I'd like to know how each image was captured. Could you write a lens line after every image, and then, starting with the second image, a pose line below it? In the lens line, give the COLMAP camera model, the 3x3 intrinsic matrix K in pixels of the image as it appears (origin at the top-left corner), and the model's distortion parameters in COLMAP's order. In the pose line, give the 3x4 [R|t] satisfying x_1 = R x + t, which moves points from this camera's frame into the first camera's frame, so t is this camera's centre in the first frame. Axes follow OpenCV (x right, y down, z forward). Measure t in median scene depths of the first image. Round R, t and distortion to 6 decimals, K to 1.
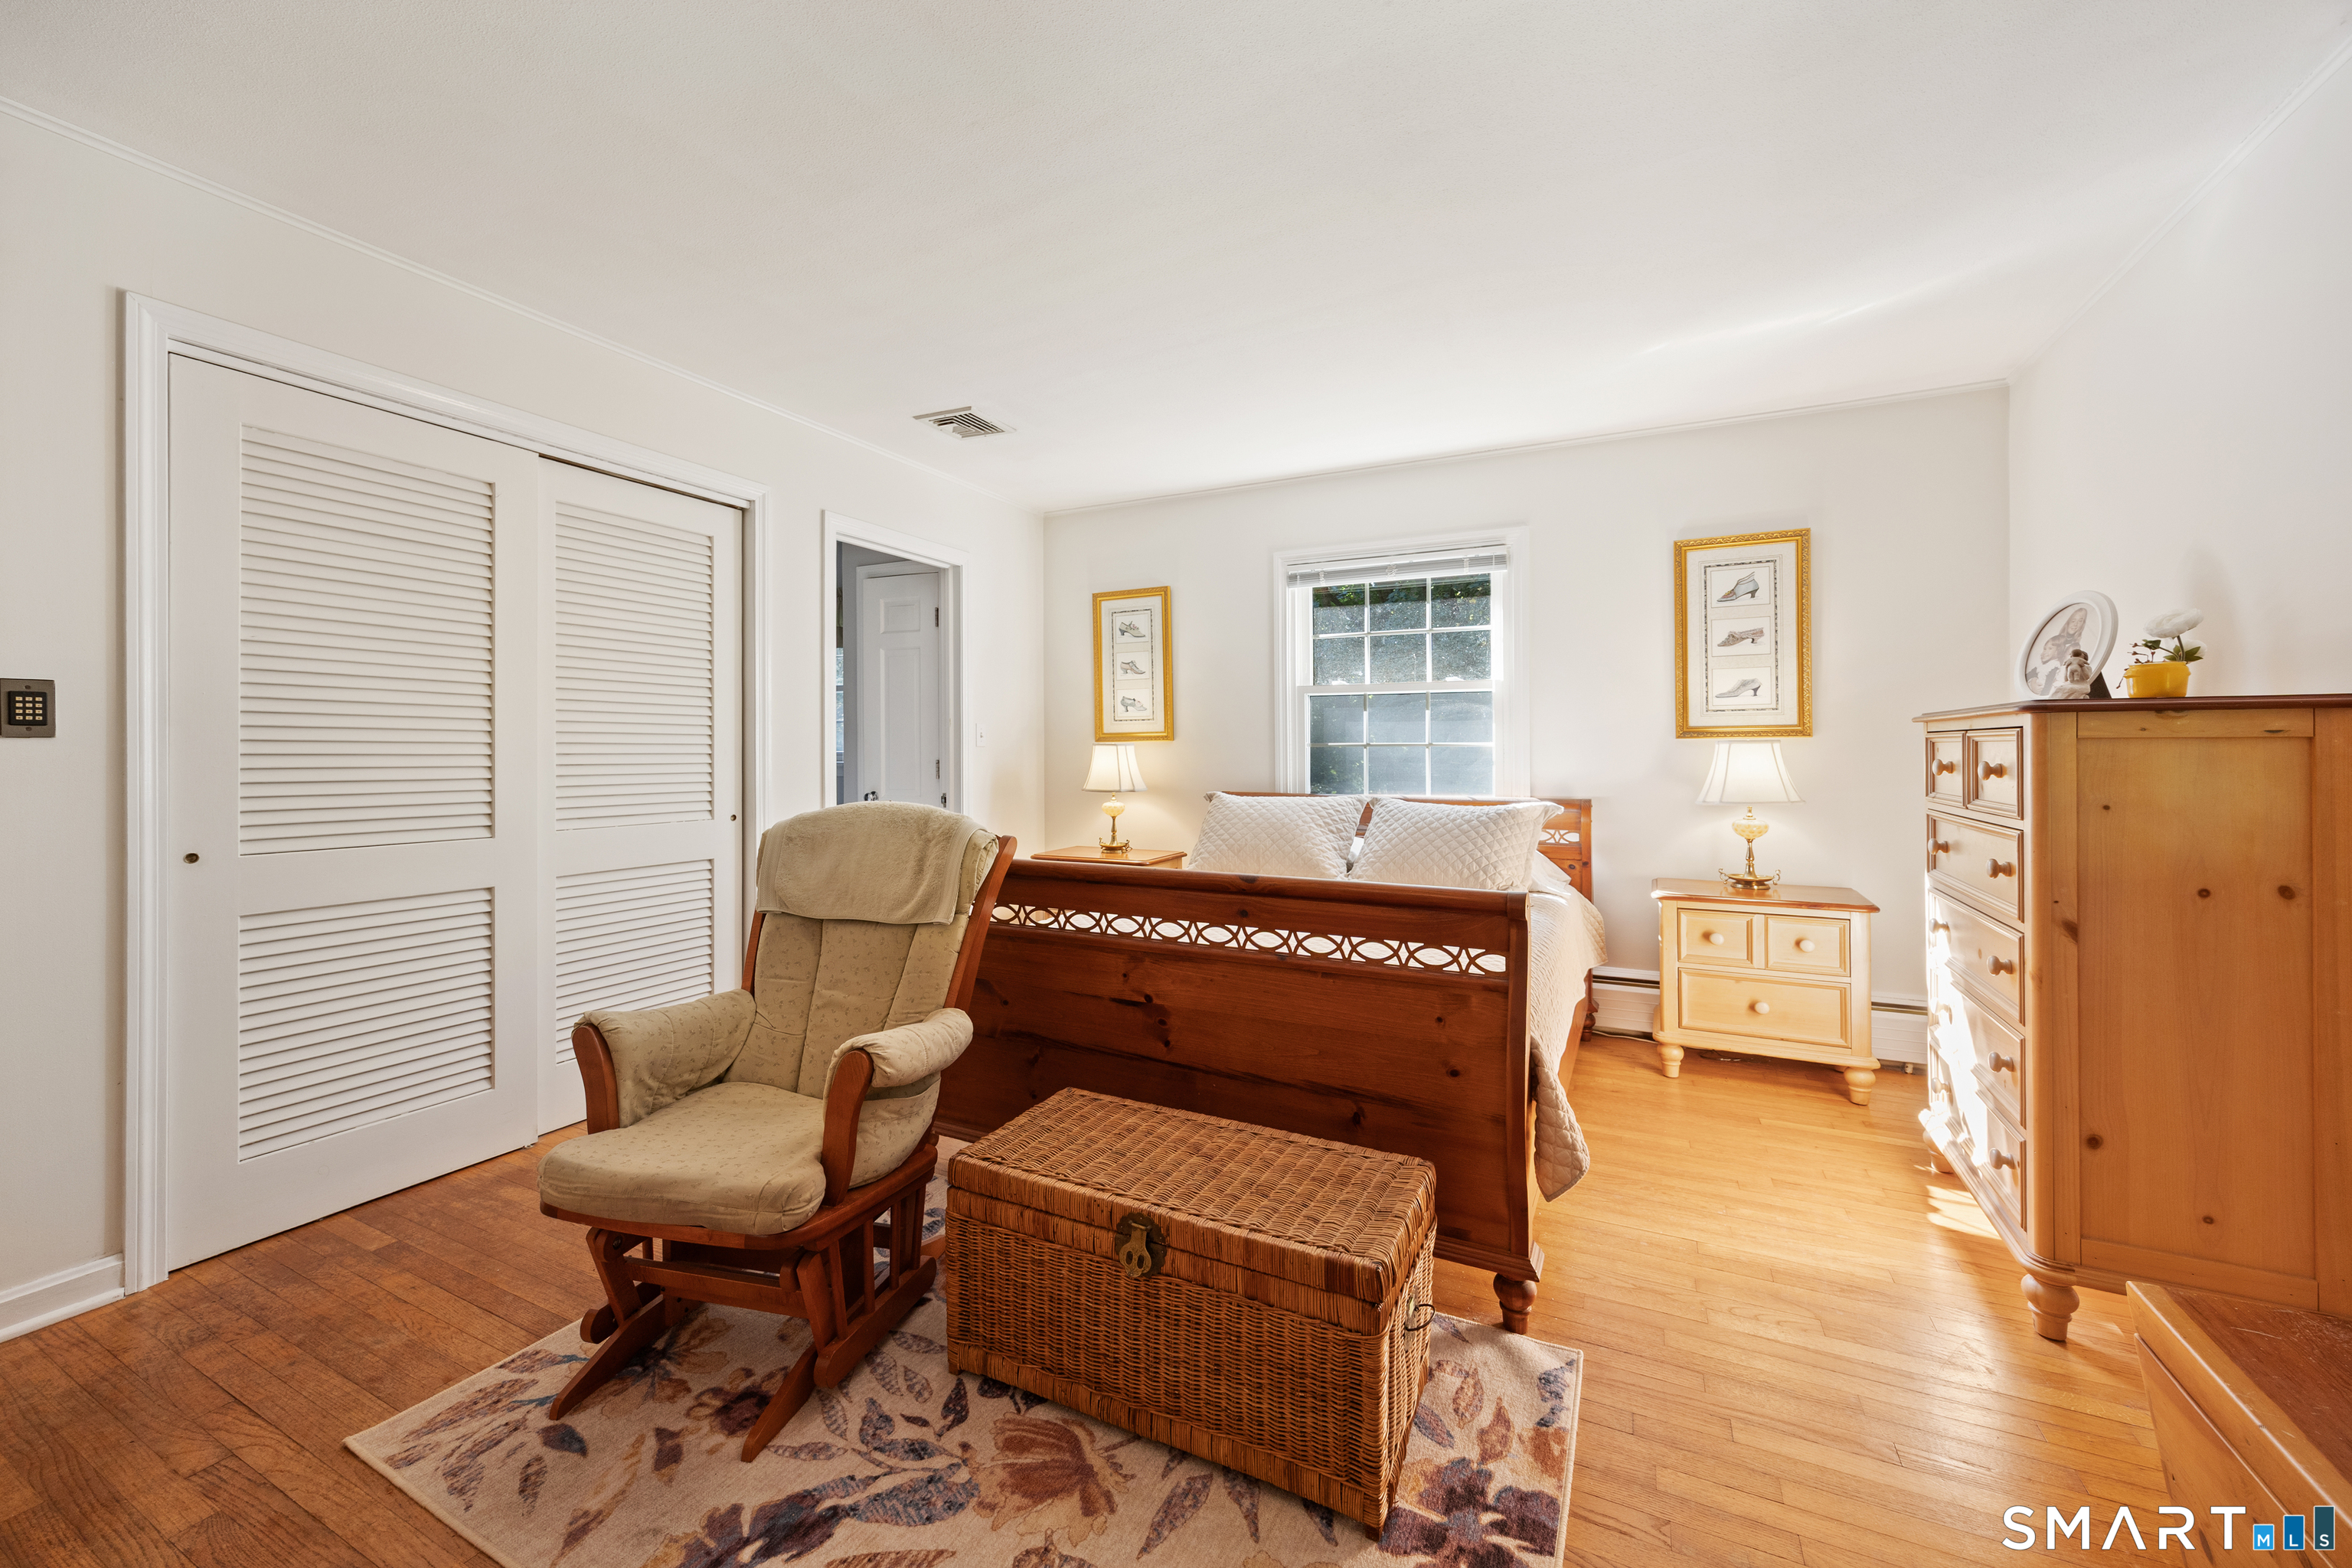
lens RADIAL K [[930.4, 0, 1189.8], [0, 930.4, 748.6], [0, 0, 1]] dist [-0.004673, 0.000479]
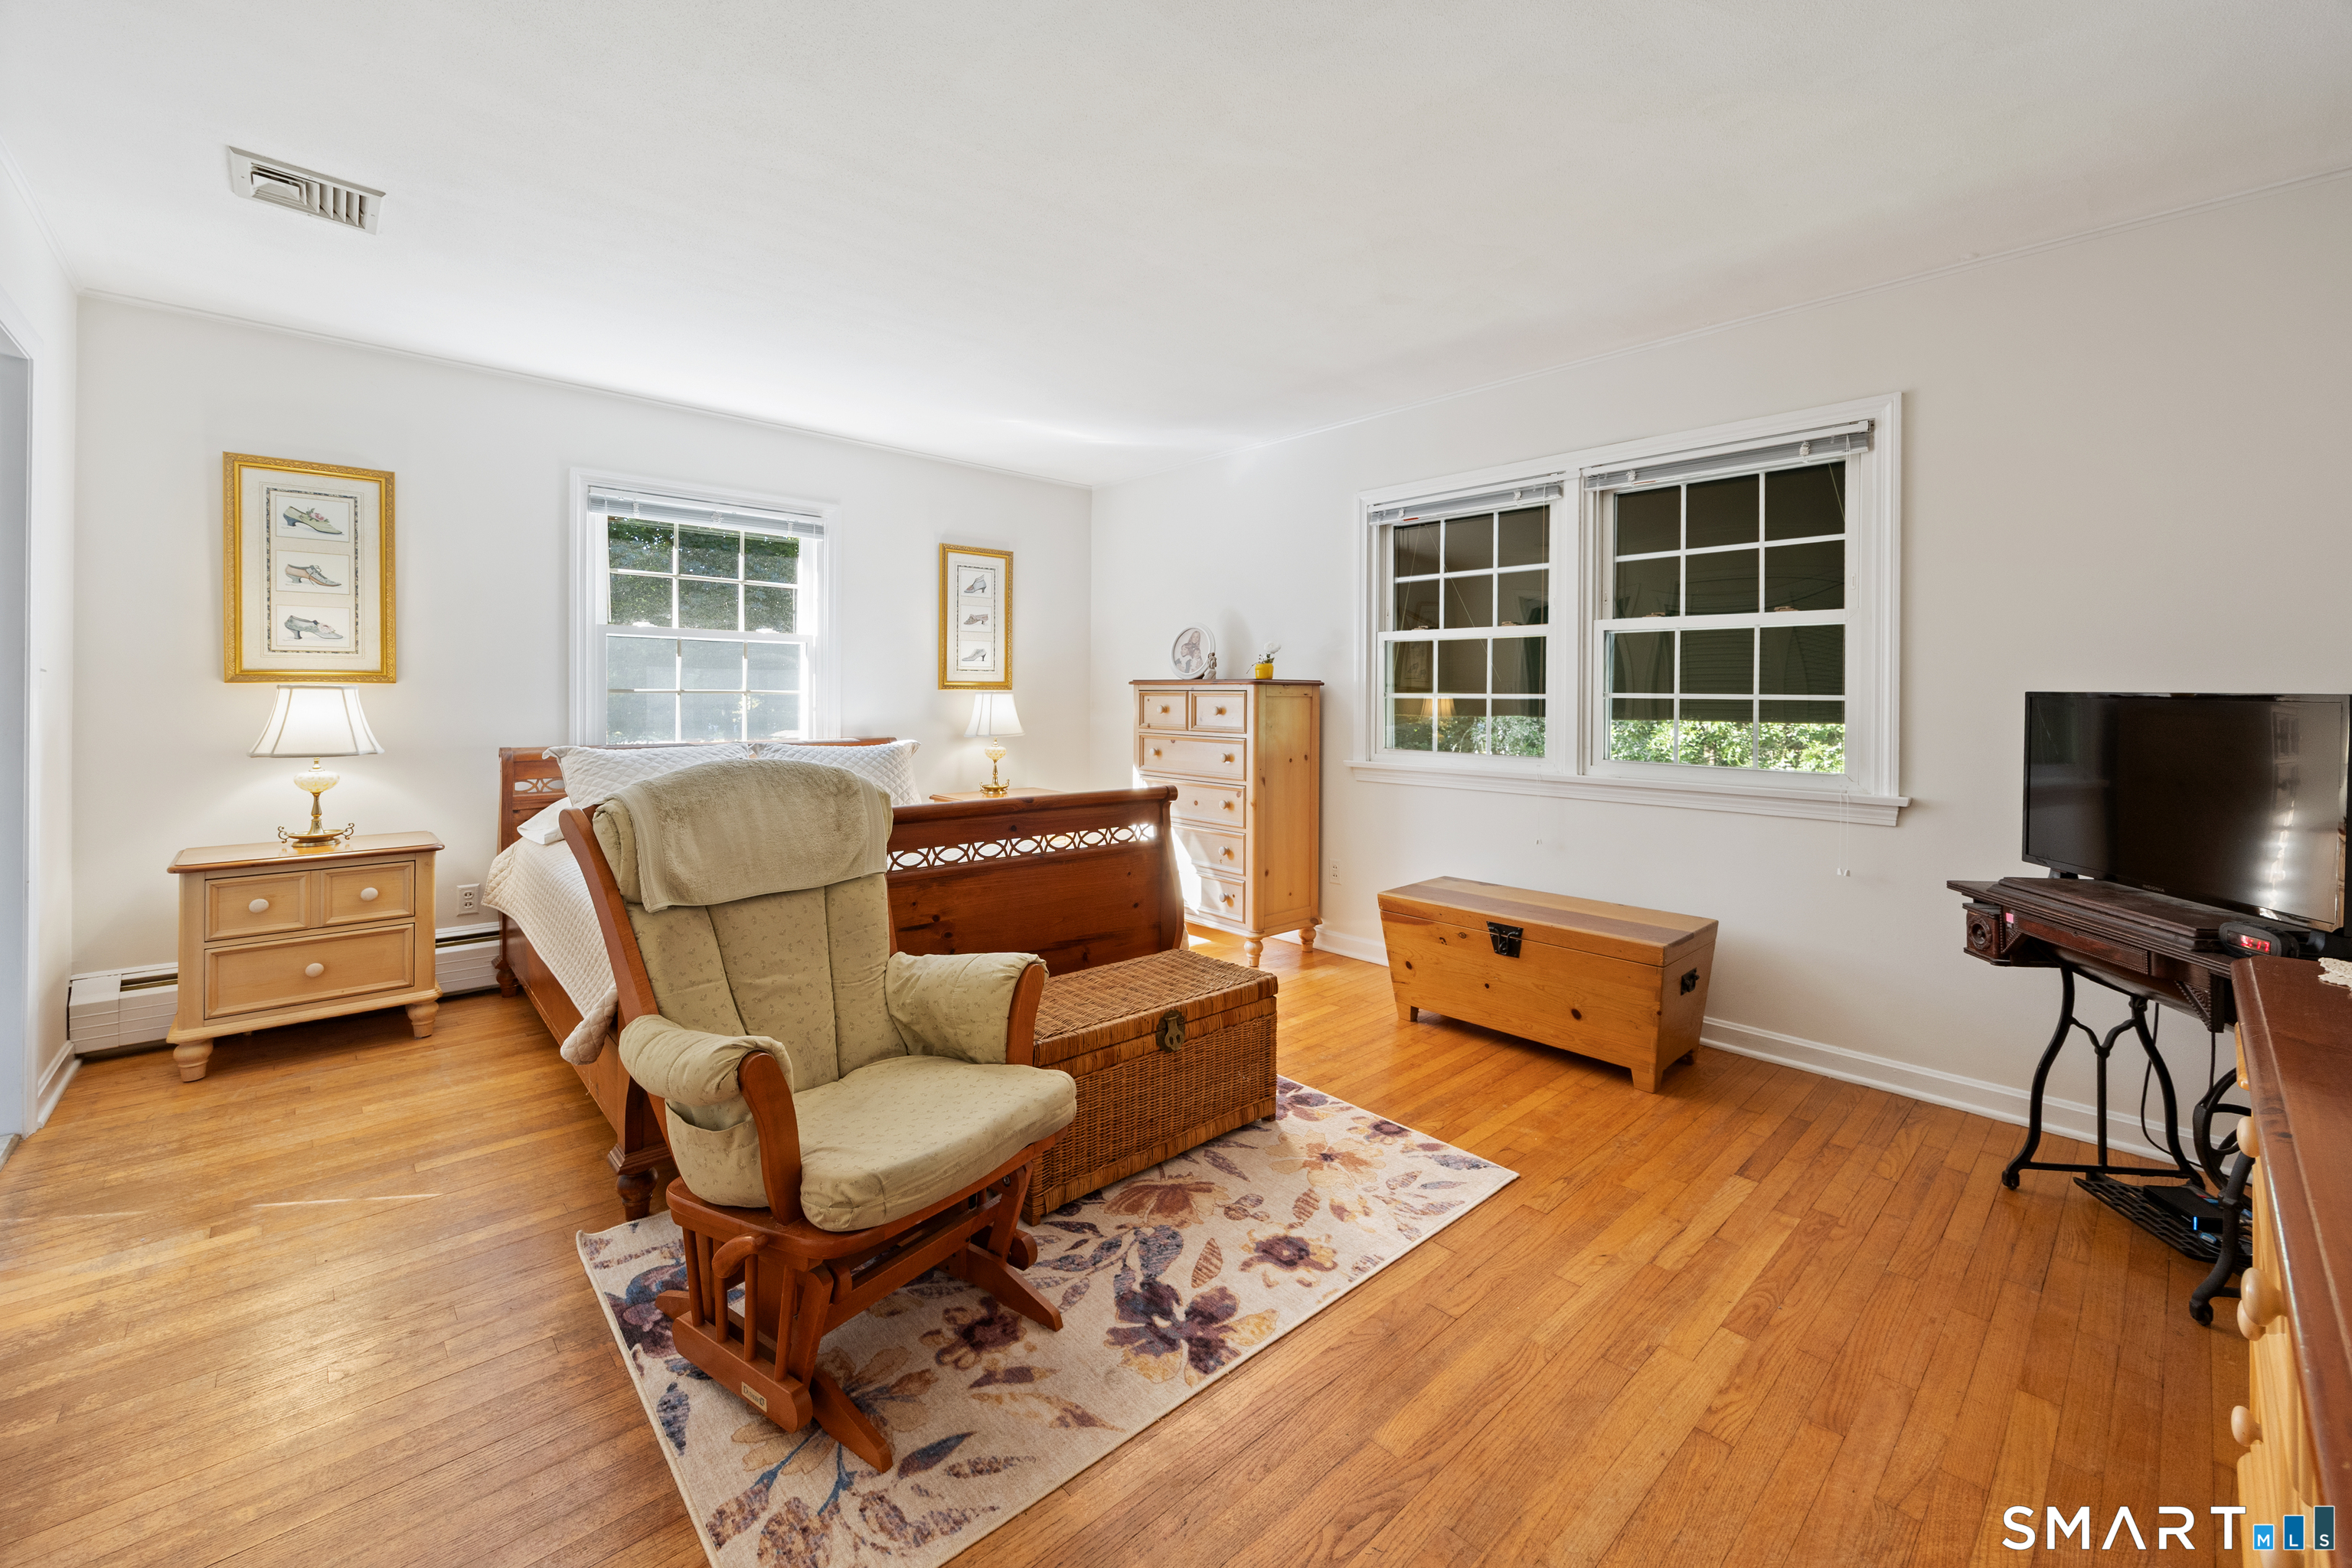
lens RADIAL K [[930.4, 0, 1204.4], [0, 930.4, 684.4], [0, 0, 1]] dist [-0.004673, 0.000479]
pose [[0.340579, 0.015652, 0.940086, -0.644452], [-0.009096, 0.999869, -0.013352, -0.004382], [-0.940172, -0.004004, 0.340677, 0.191410]]
